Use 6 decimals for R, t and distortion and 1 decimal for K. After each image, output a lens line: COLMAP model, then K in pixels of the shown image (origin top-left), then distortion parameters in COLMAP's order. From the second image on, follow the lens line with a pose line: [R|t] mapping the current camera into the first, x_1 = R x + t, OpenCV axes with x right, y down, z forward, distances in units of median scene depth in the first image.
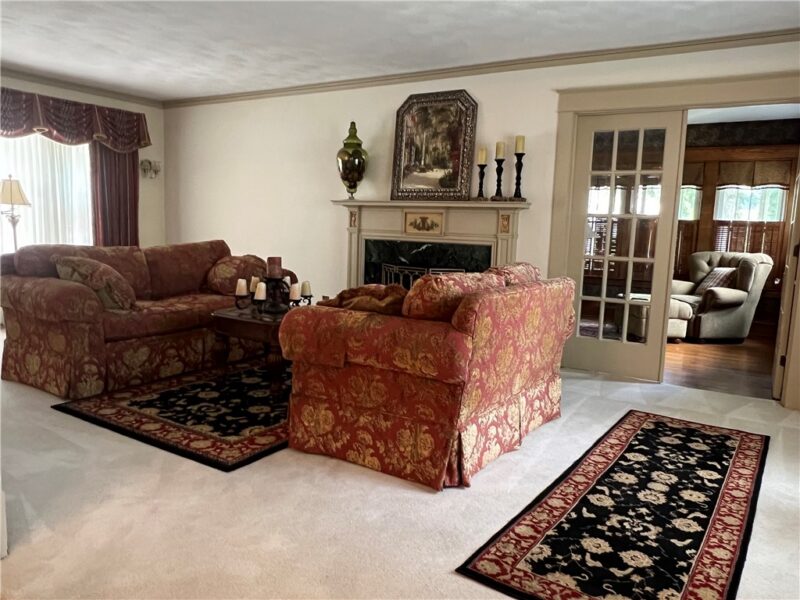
lens RADIAL K [[607.4, 0, 400.0], [0, 607.4, 300.0], [0, 0, 1]] dist [-0.002557, 0.000027]
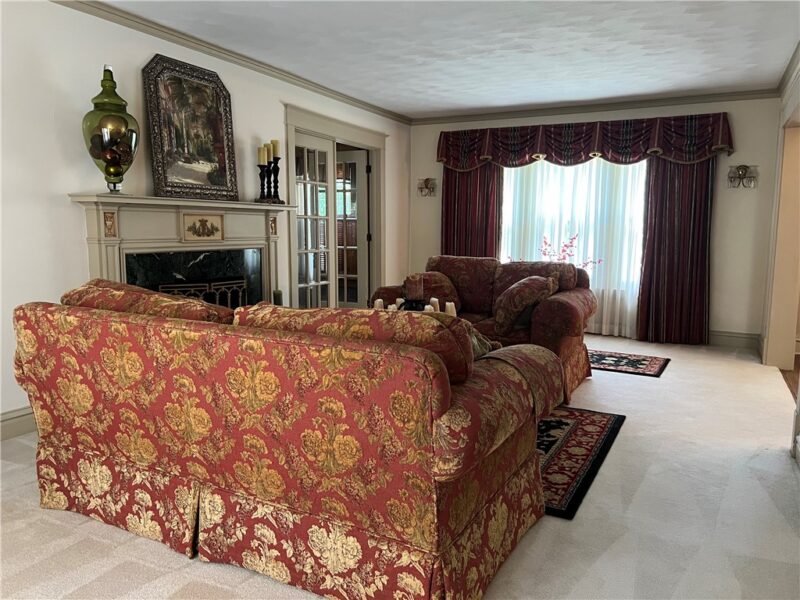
lens RADIAL K [[619.6, 0, 400.0], [0, 619.6, 300.0], [0, 0, 1]] dist [0.005375, 0.002859]
pose [[-0.110489, -0.153943, 0.981883, -0.819581], [0.107055, 0.980340, 0.165748, -0.140757], [-0.988095, 0.123429, -0.091837, 0.831079]]
